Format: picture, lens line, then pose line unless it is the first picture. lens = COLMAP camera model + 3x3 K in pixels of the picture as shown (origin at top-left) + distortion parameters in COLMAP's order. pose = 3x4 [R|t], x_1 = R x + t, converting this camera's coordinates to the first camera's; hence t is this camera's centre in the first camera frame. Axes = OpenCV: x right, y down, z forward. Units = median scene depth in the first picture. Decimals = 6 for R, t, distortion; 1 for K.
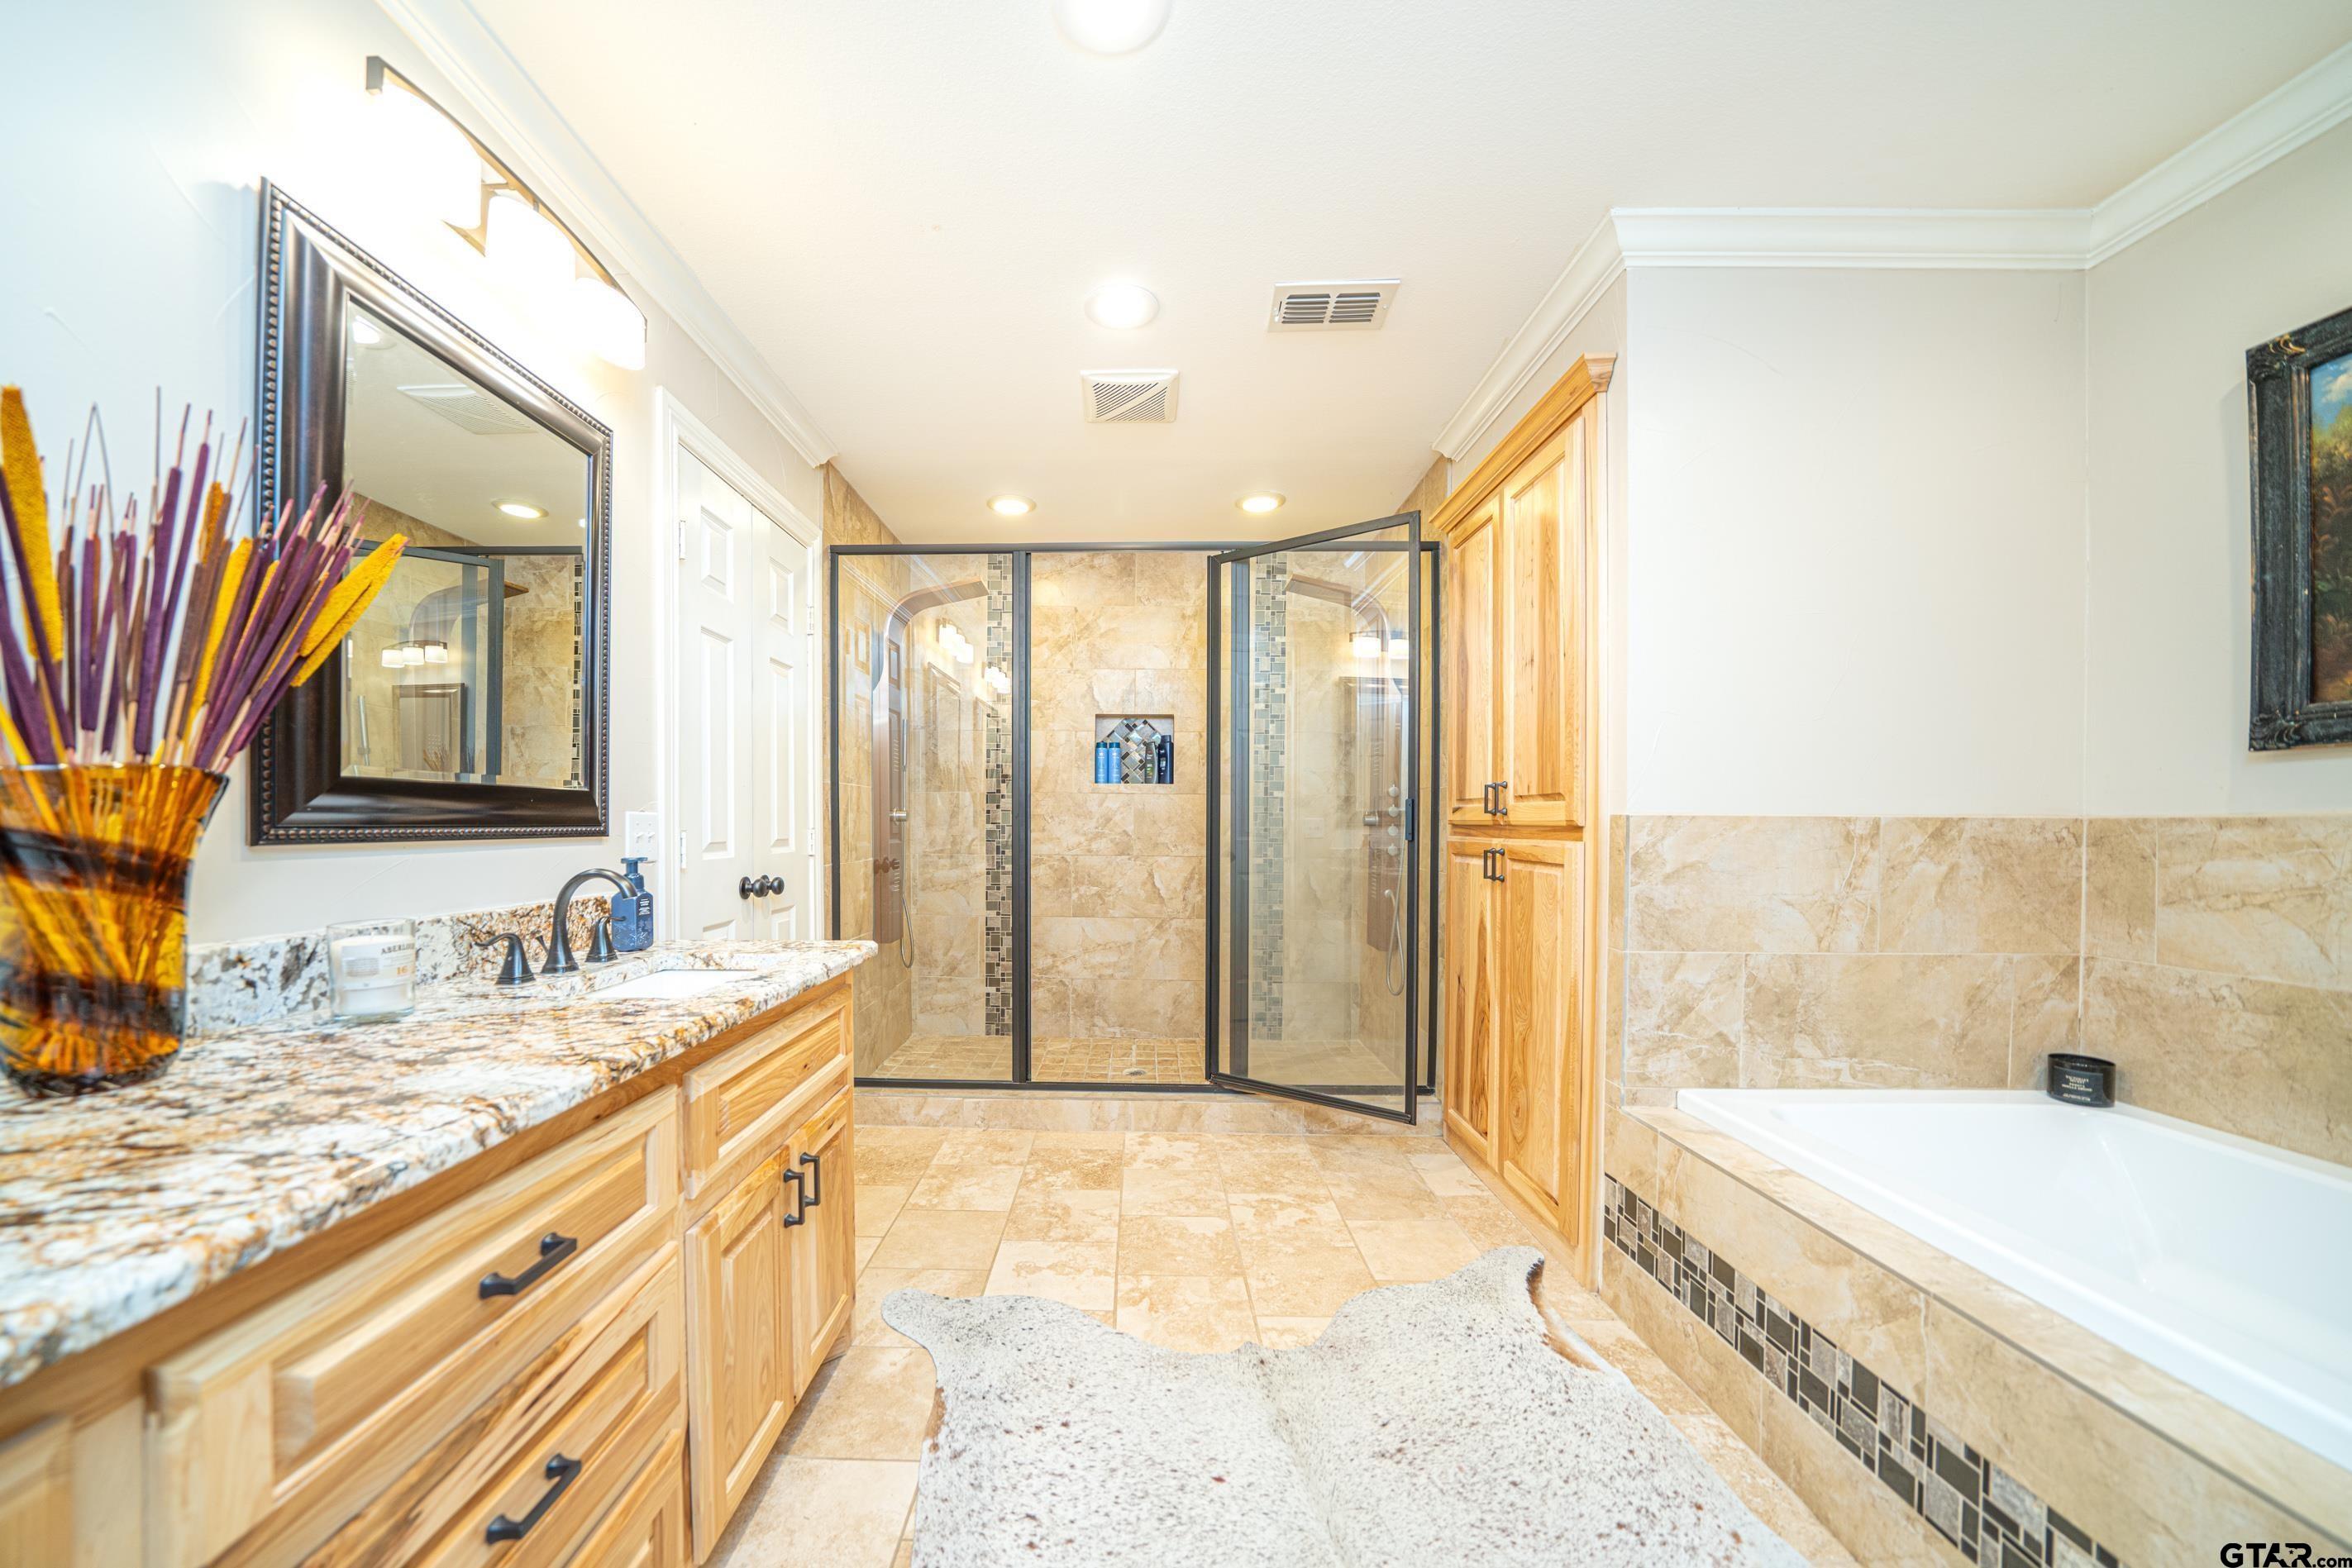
lens RADIAL K [[851.4, 0, 1174.5], [0, 851.4, 813.5], [0, 0, 1]] dist [-0.019067, 0.000287]
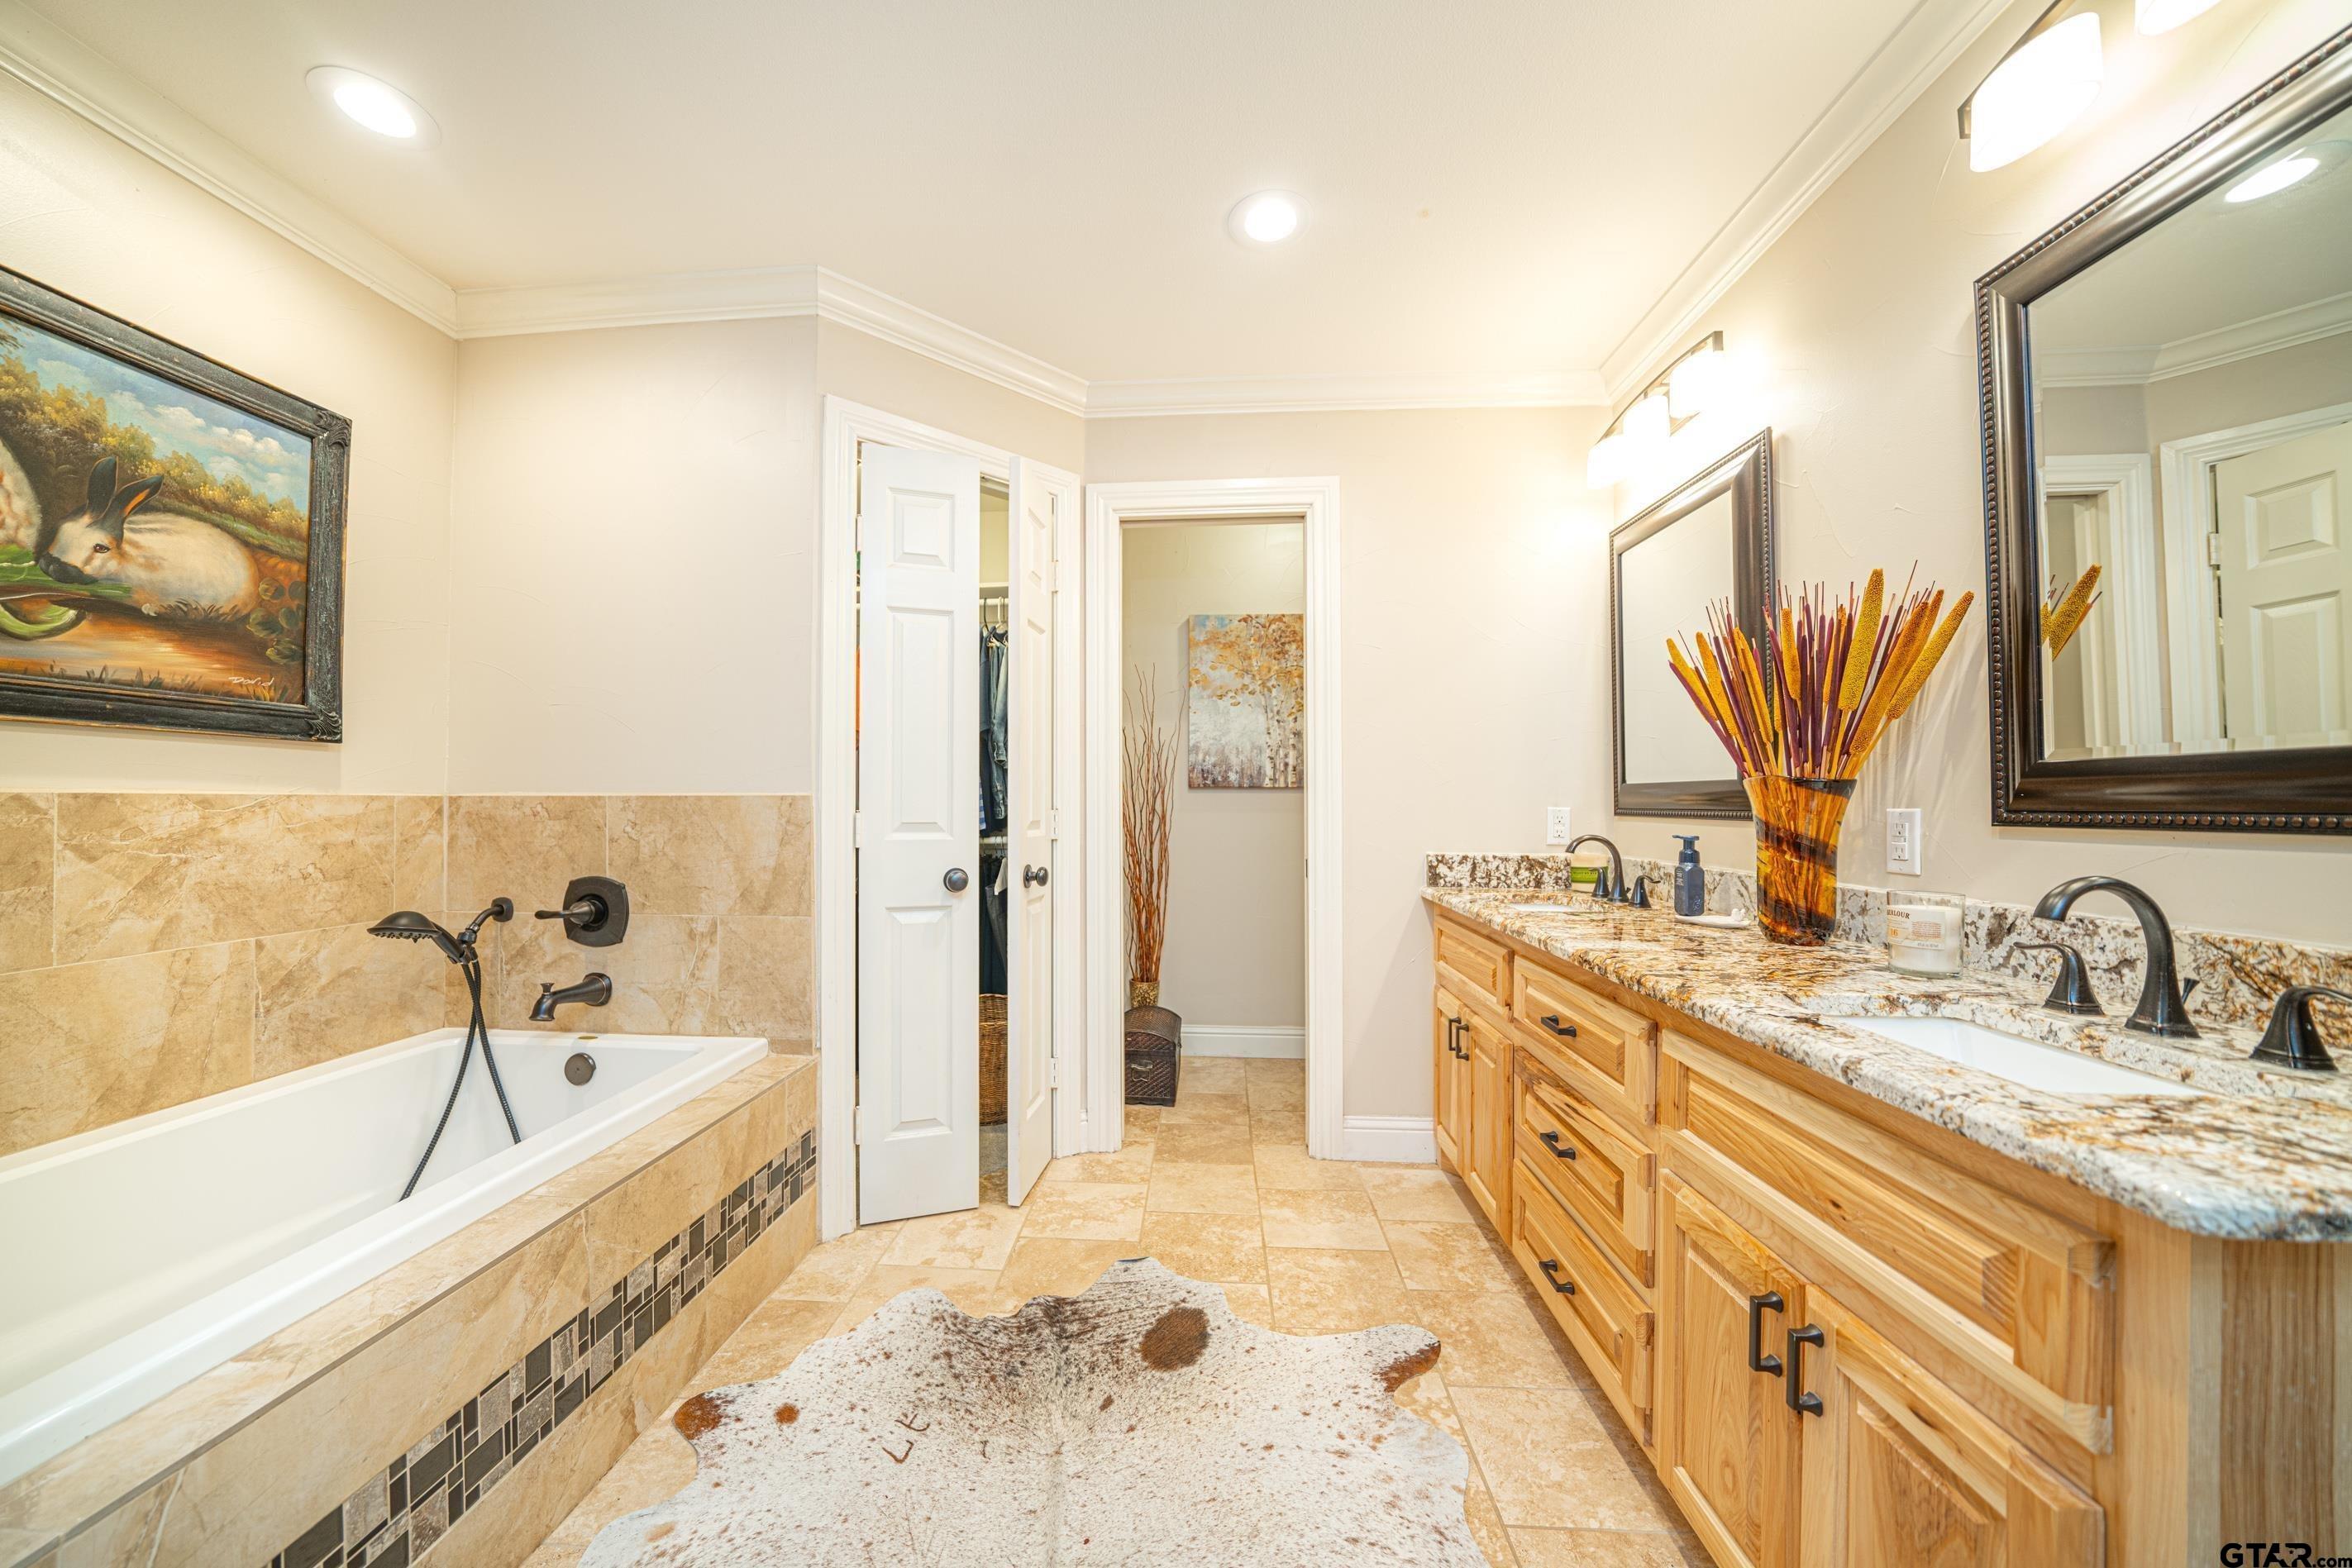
lens RADIAL K [[851.4, 0, 1174.5], [0, 851.4, 813.5], [0, 0, 1]] dist [-0.019067, 0.000287]
pose [[-0.996828, -0.006320, 0.079329, -0.005938], [-0.006334, 0.999980, 0.000072, 0.025816], [-0.079328, -0.000431, -0.996848, 2.201896]]
